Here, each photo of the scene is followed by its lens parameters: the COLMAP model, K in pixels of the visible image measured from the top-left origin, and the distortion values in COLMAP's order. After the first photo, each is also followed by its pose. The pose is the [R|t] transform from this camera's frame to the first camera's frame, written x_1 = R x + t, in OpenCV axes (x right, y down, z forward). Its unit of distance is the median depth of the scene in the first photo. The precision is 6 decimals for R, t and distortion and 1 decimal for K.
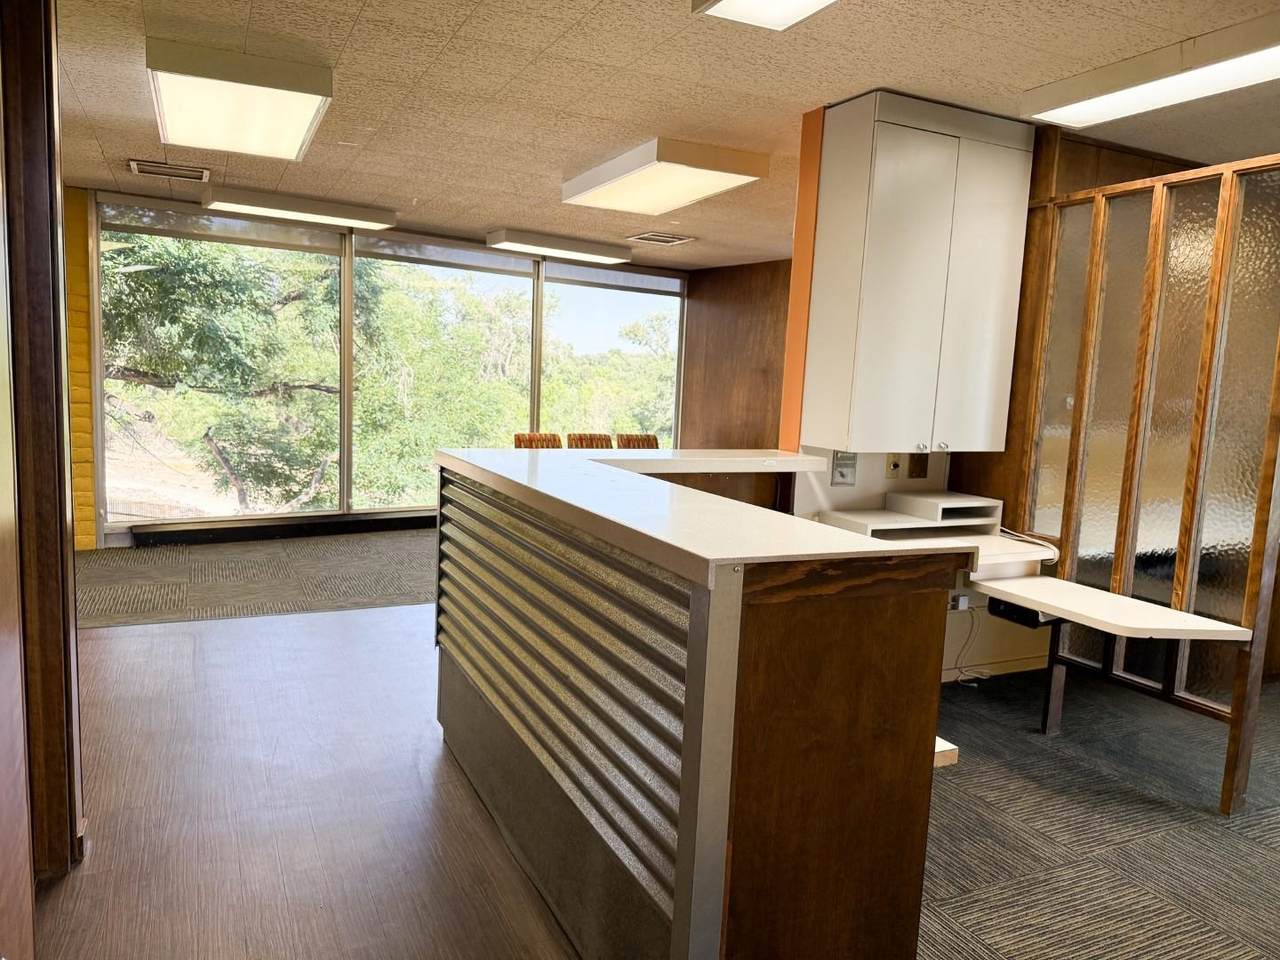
lens RADIAL K [[892.6, 0, 642.7], [0, 892.6, 485.1], [0, 0, 1]] dist [0.077880, -0.111915]
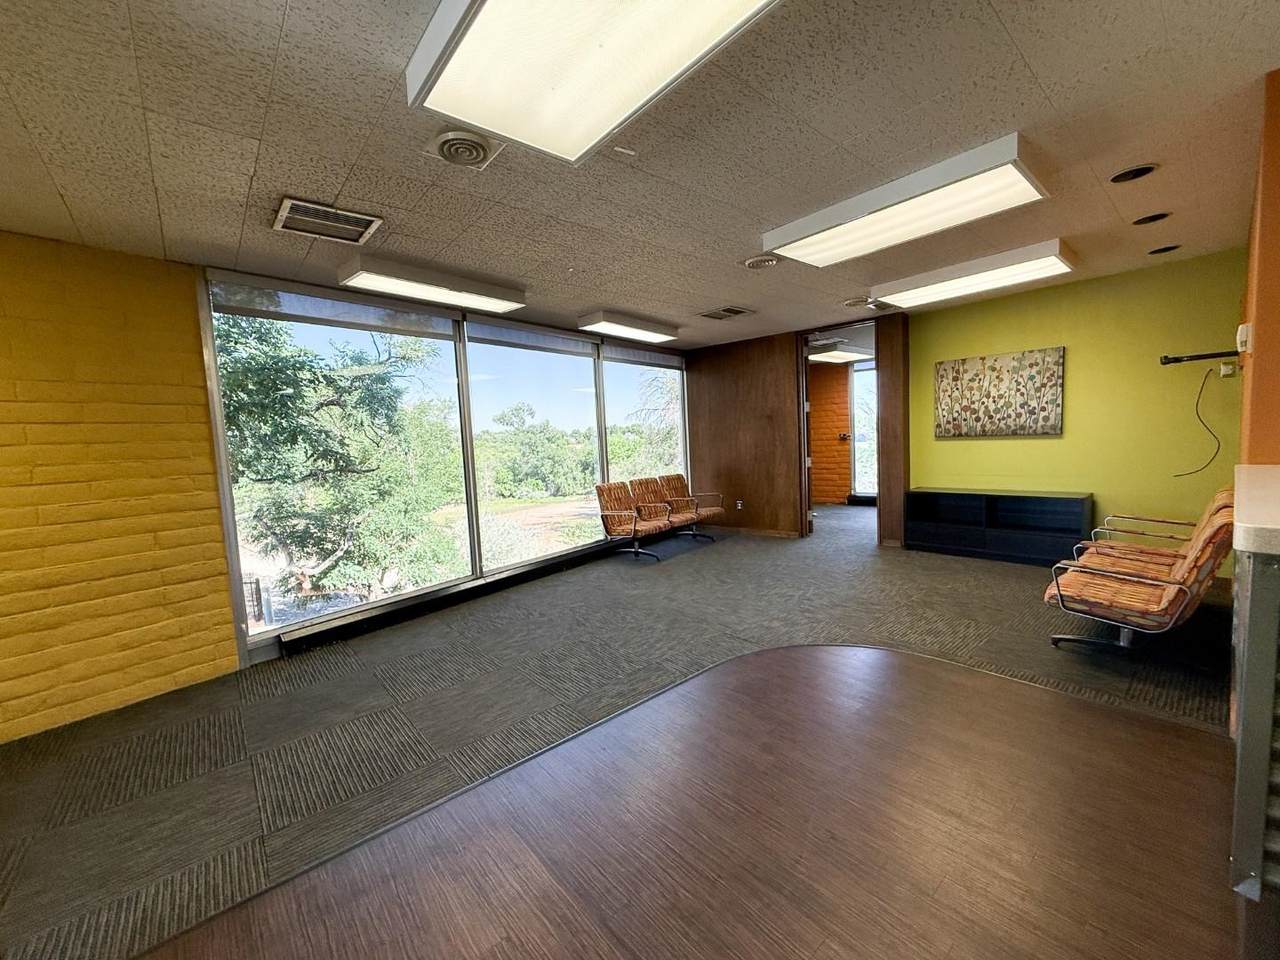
lens RADIAL K [[509.3, 0, 640.0], [0, 509.3, 480.0], [0, 0, 1]] dist [-0.010375, 0.000071]
pose [[0.961326, -0.116857, 0.249394, -0.586762], [0.126356, 0.991733, -0.022365, -0.095417], [-0.244719, 0.053013, 0.968144, 0.734815]]
